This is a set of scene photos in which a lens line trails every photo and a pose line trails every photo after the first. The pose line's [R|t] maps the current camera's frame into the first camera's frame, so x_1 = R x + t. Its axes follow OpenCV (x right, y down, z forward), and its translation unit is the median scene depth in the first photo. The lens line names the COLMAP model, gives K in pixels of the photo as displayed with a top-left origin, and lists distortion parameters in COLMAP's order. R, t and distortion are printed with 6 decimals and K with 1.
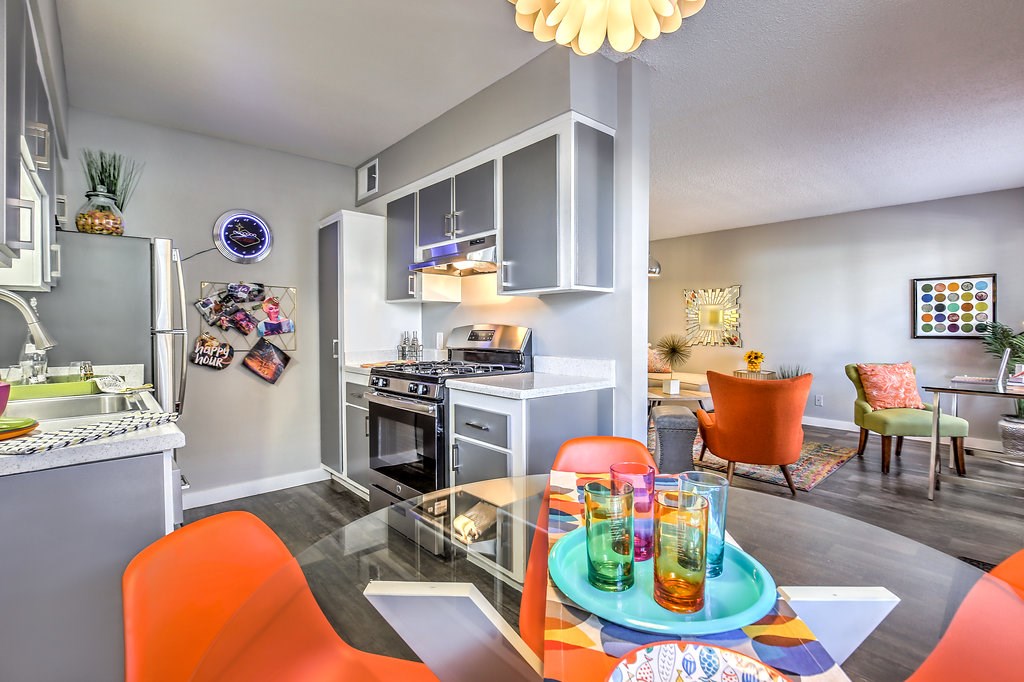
lens RADIAL K [[483.1, 0, 512.0], [0, 483.1, 341.0], [0, 0, 1]] dist [0.000246, -0.000091]
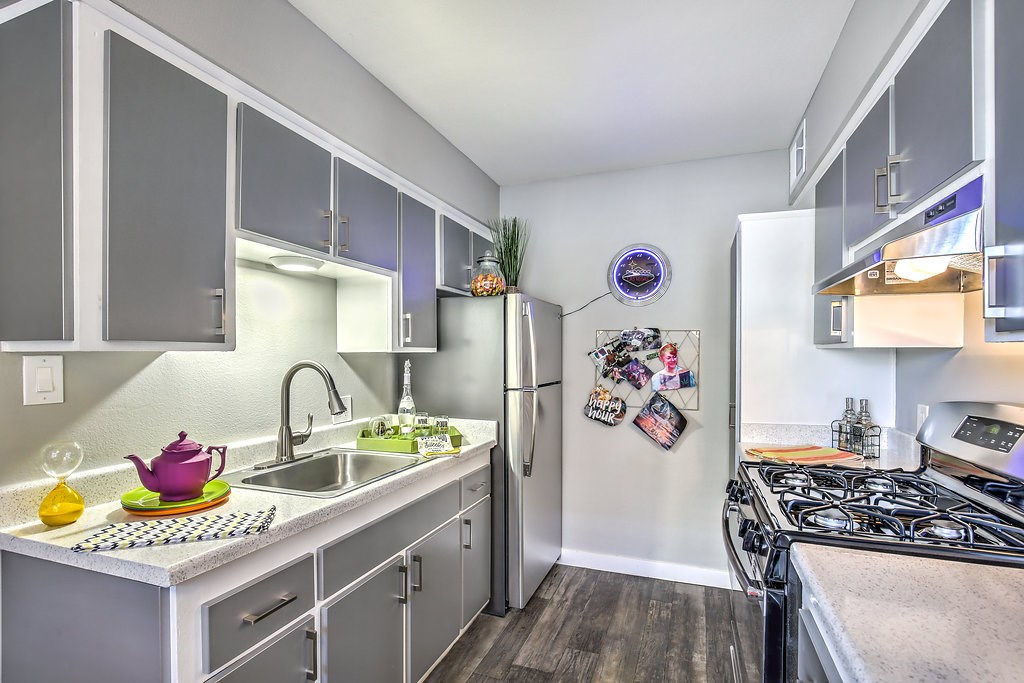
lens RADIAL K [[472.2, 0, 516.9], [0, 472.2, 359.3], [0, 0, 1]] dist [-0.014175, 0.000502]
pose [[0.477379, 0.009074, -0.878651, 0.084373], [-0.027911, 0.999599, -0.004842, -0.055482], [0.878254, 0.026835, 0.477440, 0.411784]]
